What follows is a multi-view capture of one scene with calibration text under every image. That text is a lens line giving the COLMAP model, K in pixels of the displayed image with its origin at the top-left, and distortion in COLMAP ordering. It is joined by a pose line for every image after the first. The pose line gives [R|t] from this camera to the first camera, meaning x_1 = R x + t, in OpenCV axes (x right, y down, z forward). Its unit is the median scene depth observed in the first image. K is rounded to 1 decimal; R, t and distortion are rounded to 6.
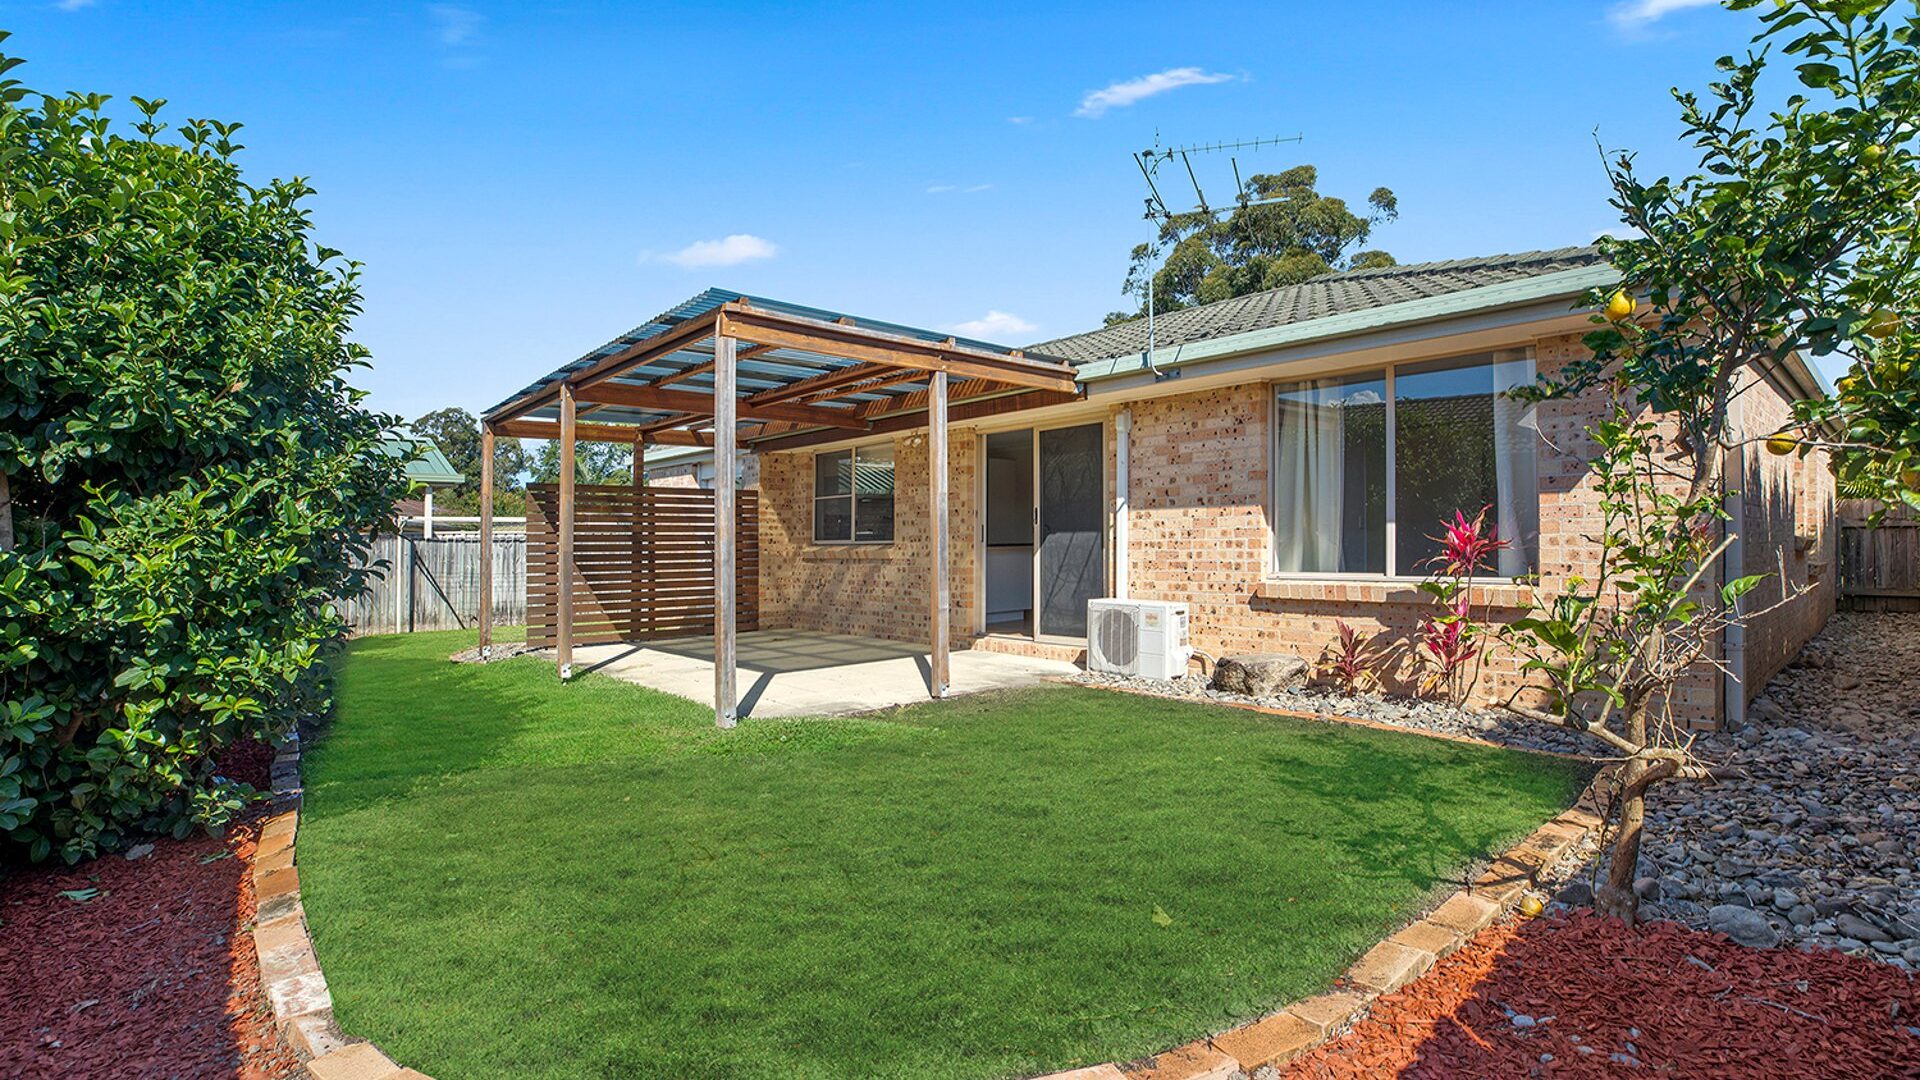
lens RADIAL K [[857.4, 0, 960.3], [0, 857.4, 539.0], [0, 0, 1]] dist [-0.001356, 0.000016]
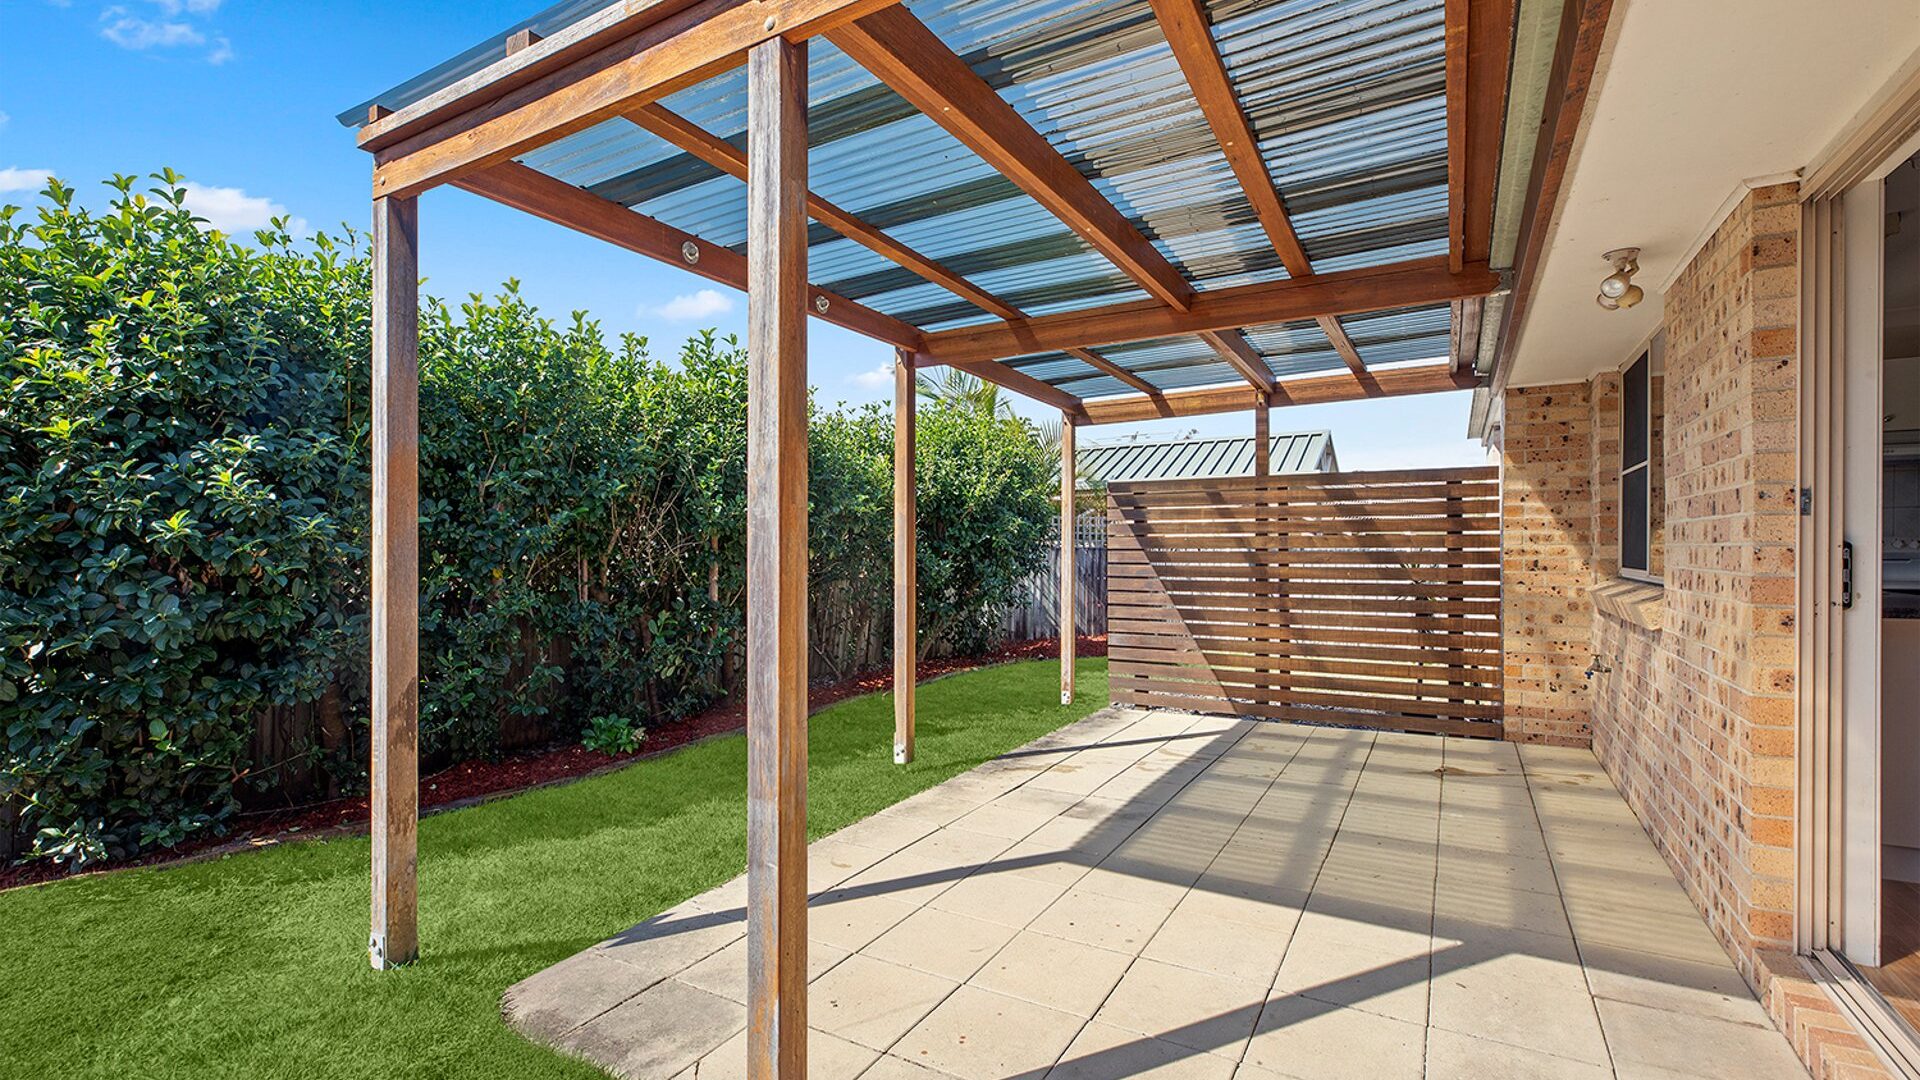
lens RADIAL K [[857.4, 0, 959.1], [0, 857.4, 544.5], [0, 0, 1]] dist [-0.001356, 0.000016]
pose [[0.312667, 0.004654, -0.949851, 0.146511], [0.003212, 0.999977, 0.005957, -0.013903], [0.949857, -0.004913, 0.312645, 0.531982]]
